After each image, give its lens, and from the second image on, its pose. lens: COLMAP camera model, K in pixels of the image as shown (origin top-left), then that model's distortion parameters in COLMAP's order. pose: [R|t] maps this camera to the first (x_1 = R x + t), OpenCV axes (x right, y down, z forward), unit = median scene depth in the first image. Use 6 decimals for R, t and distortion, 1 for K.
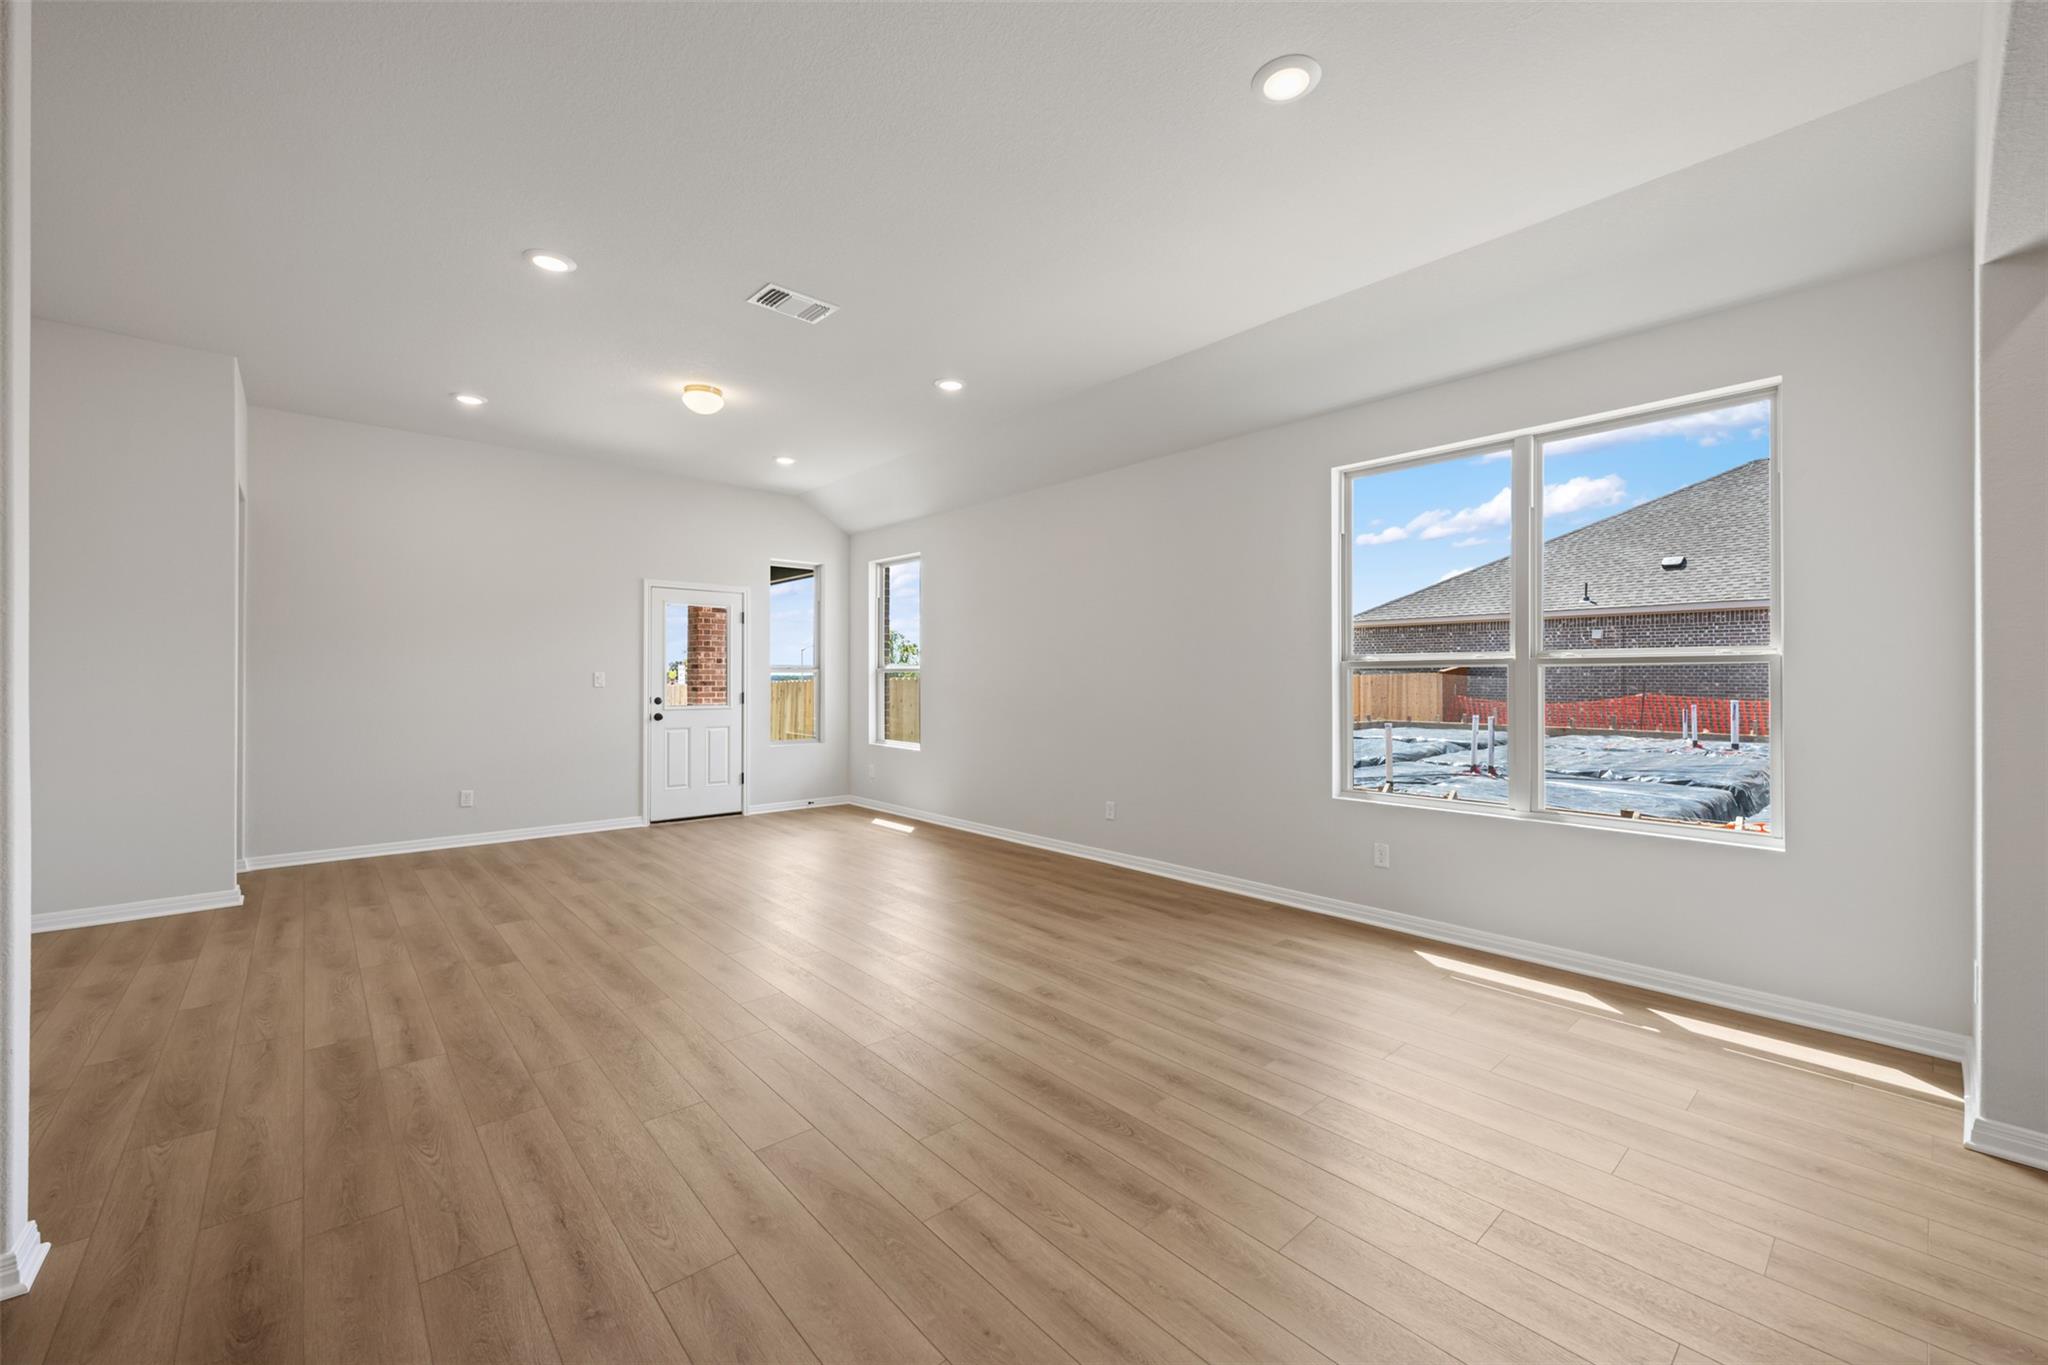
lens RADIAL K [[809.4, 0, 1023.0], [0, 809.4, 682.2], [0, 0, 1]] dist [-0.002206, 0.000855]
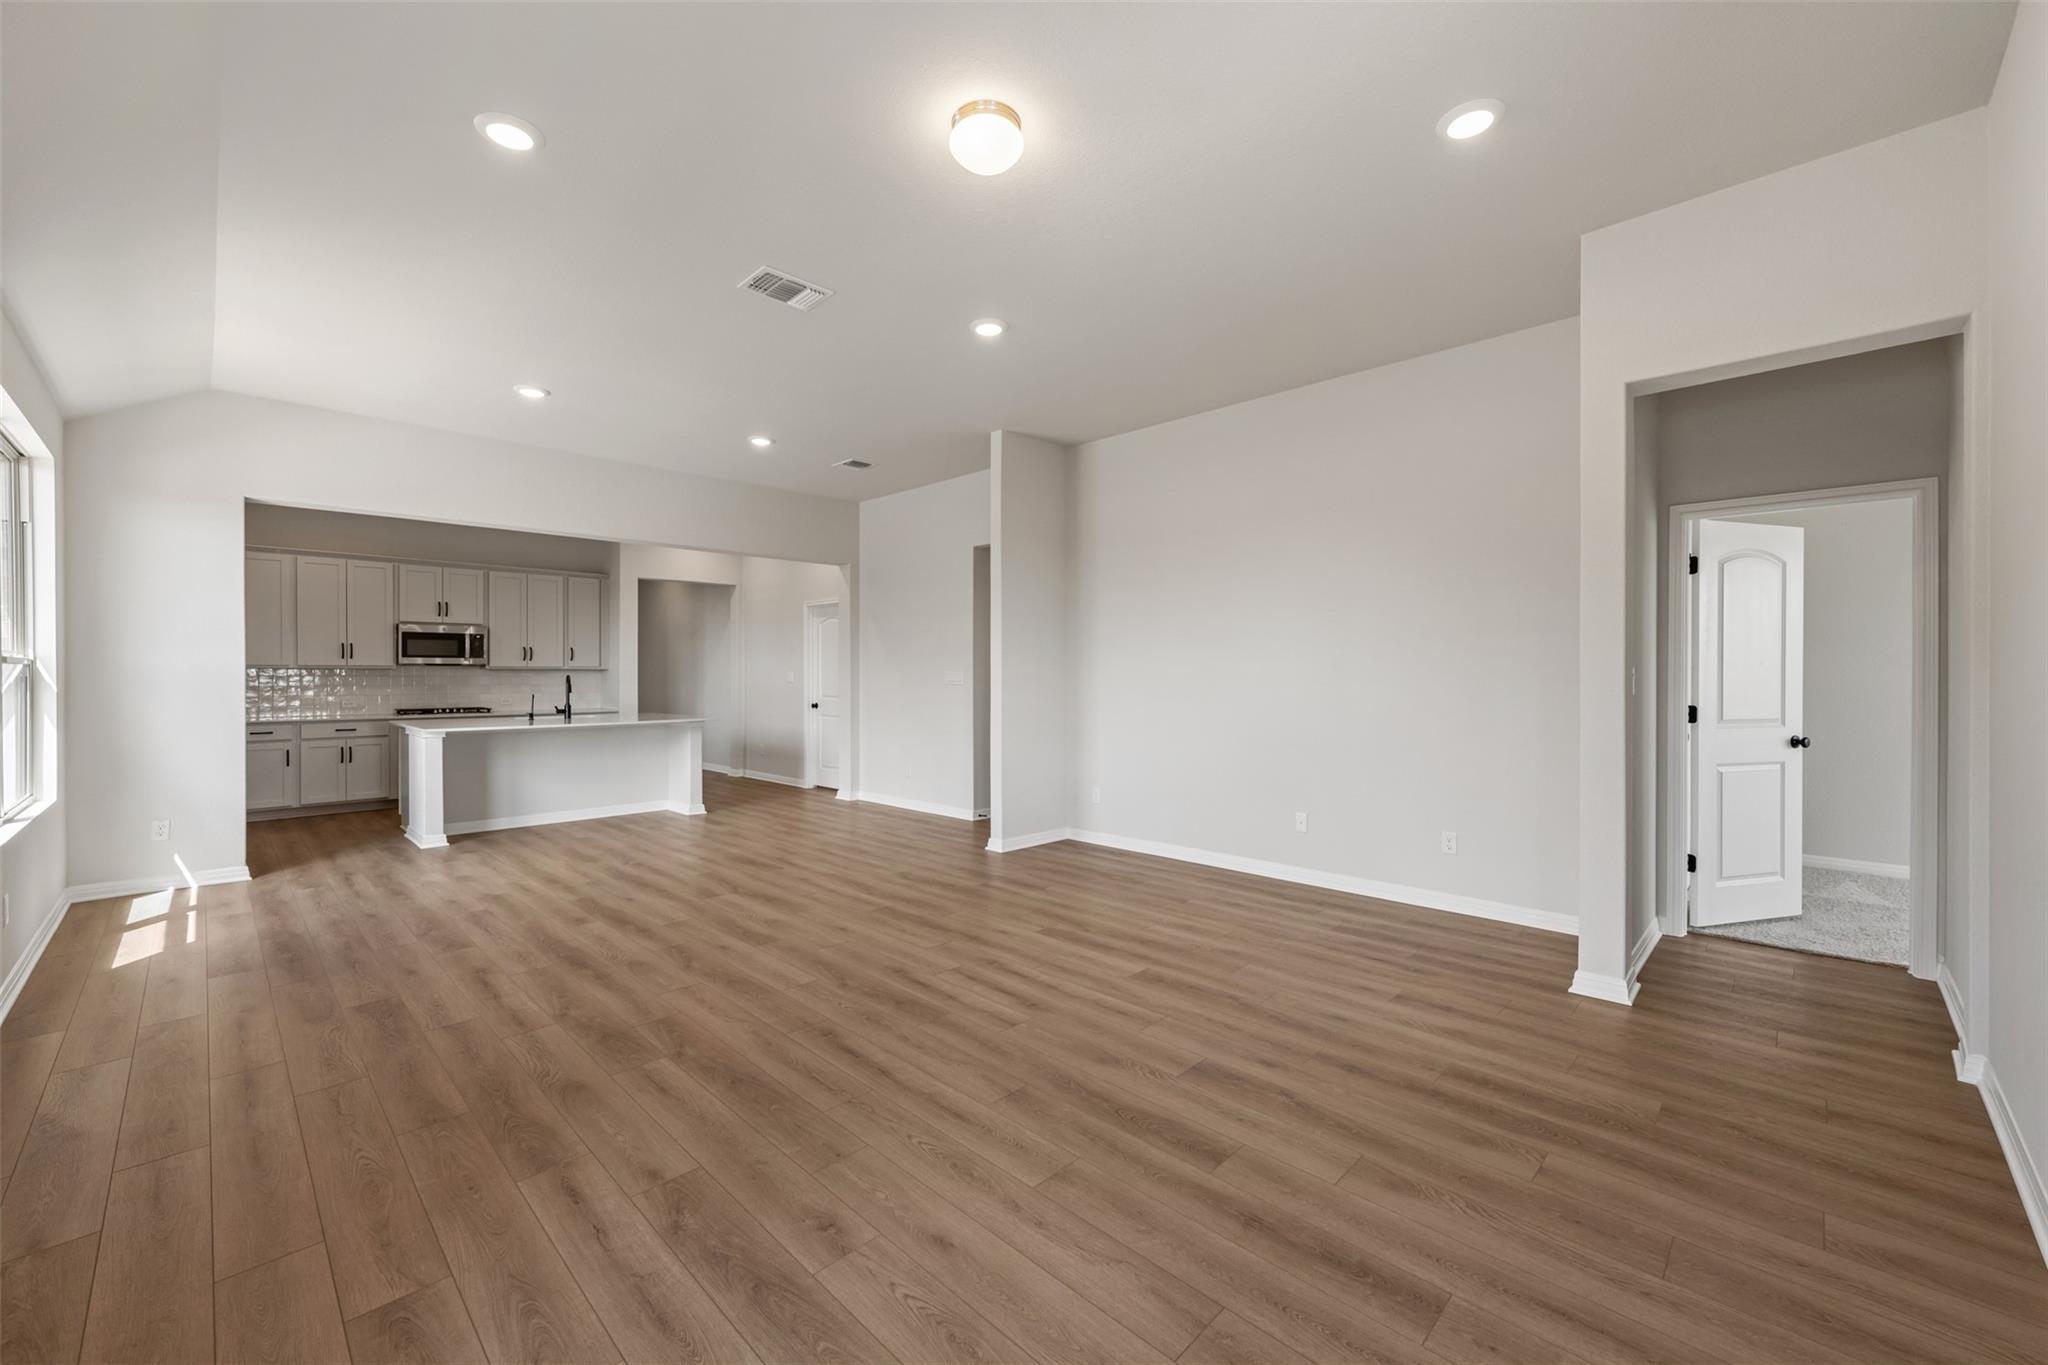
lens RADIAL K [[809.4, 0, 1018.9], [0, 809.4, 678.4], [0, 0, 1]] dist [-0.002206, 0.000855]
pose [[-0.998082, 0.000608, -0.061908, -0.417619], [-0.000003, 0.999951, 0.009881, -0.011086], [0.061911, 0.009862, -0.998033, 1.643771]]
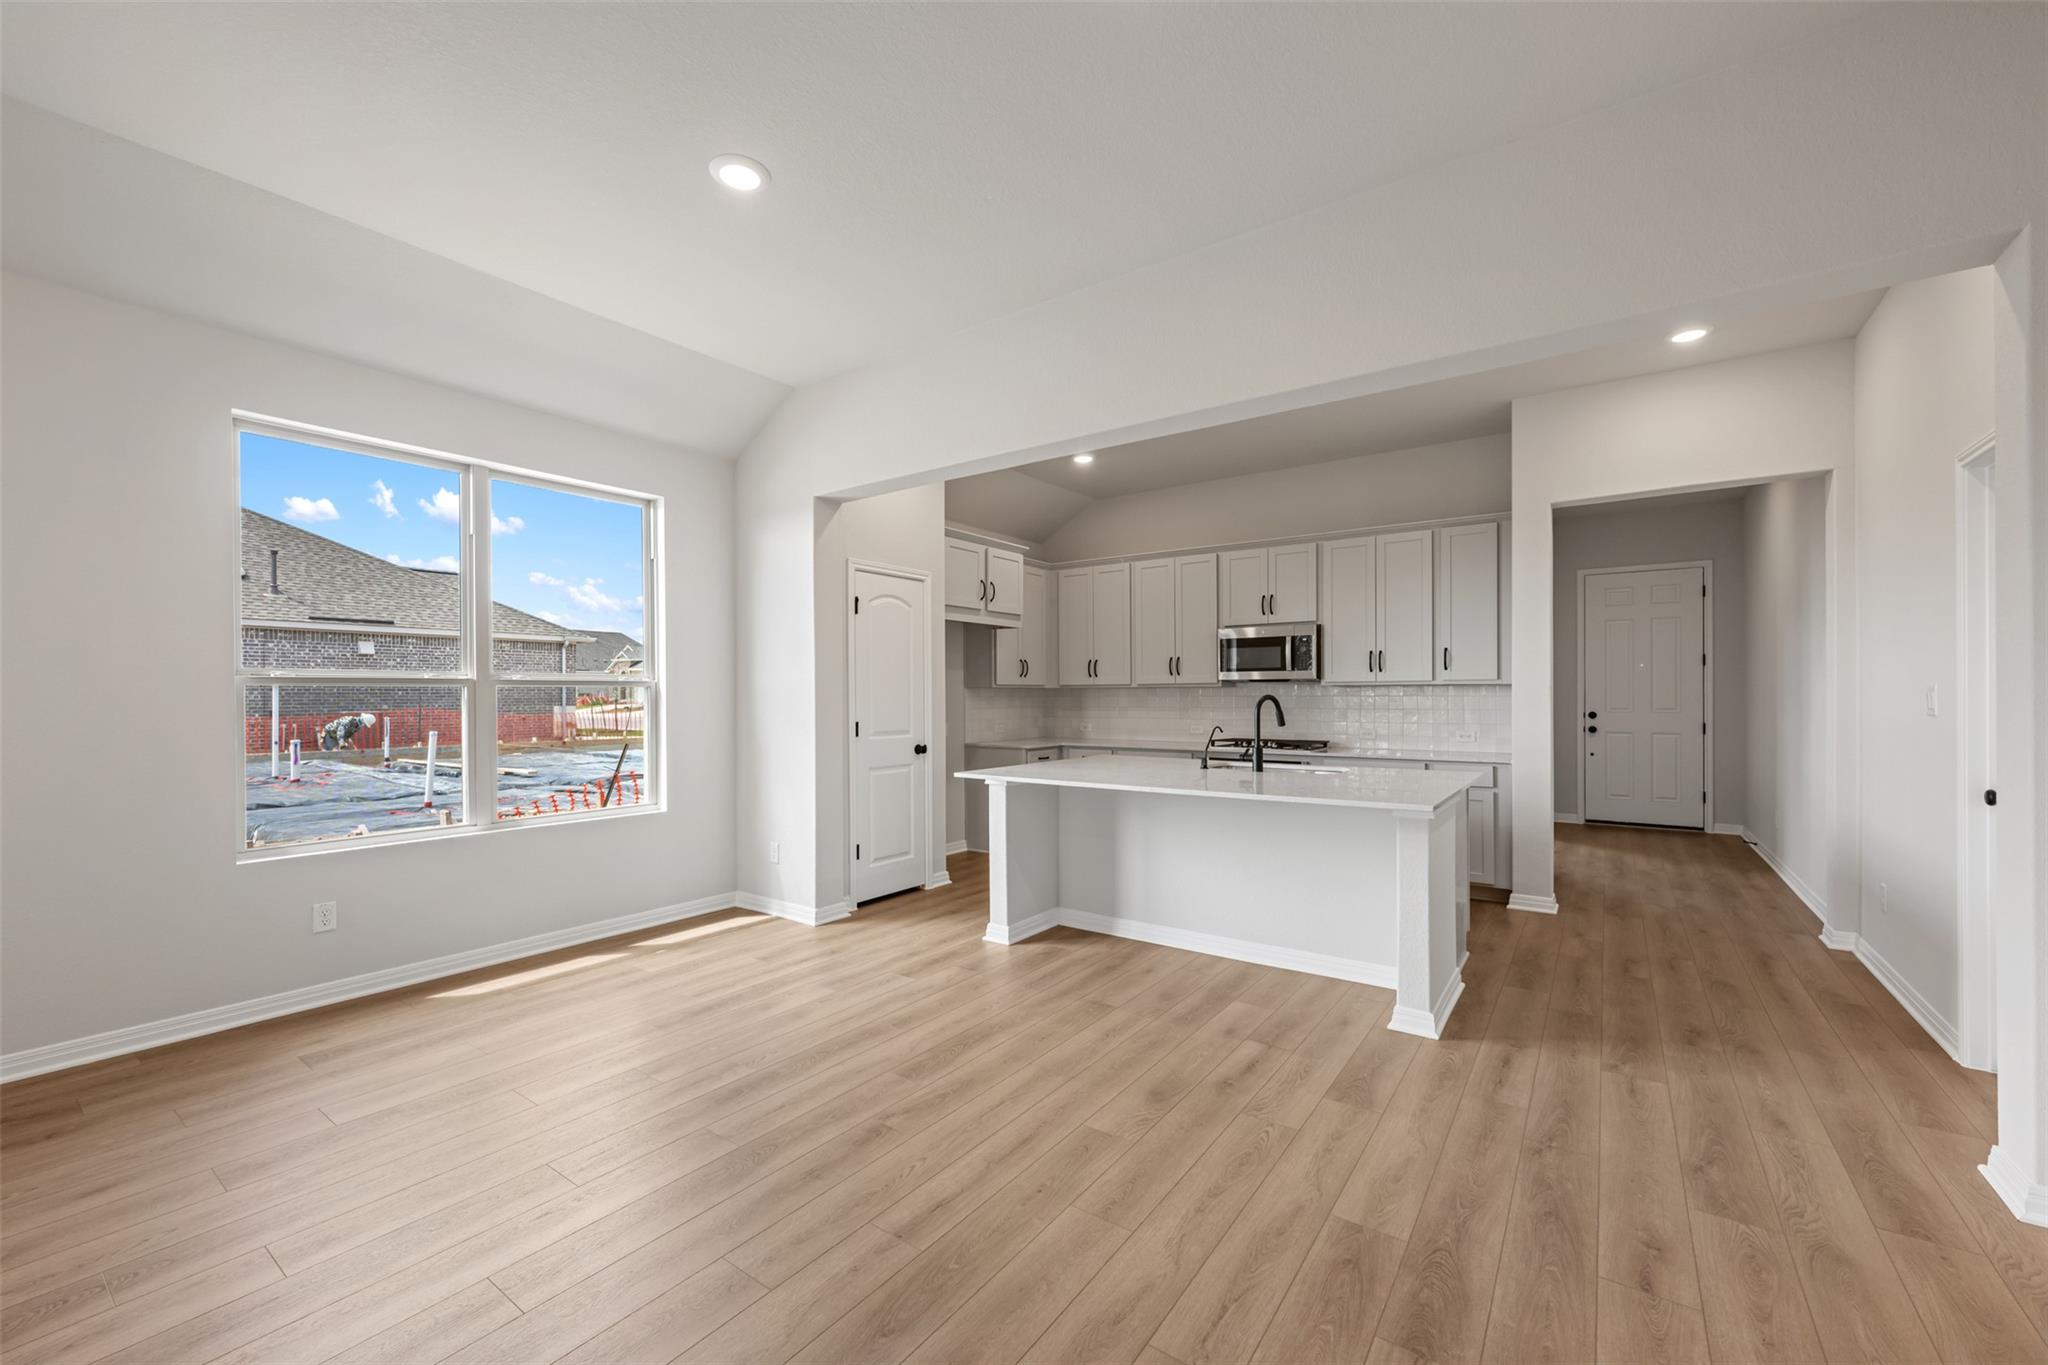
lens RADIAL K [[809.4, 0, 1025.0], [0, 809.4, 695.7], [0, 0, 1]] dist [-0.002206, 0.000855]
pose [[-0.221168, 0.000913, 0.975235, -0.453605], [0.006704, 0.999977, 0.000584, -0.002521], [-0.975213, 0.006668, -0.221169, 0.446411]]
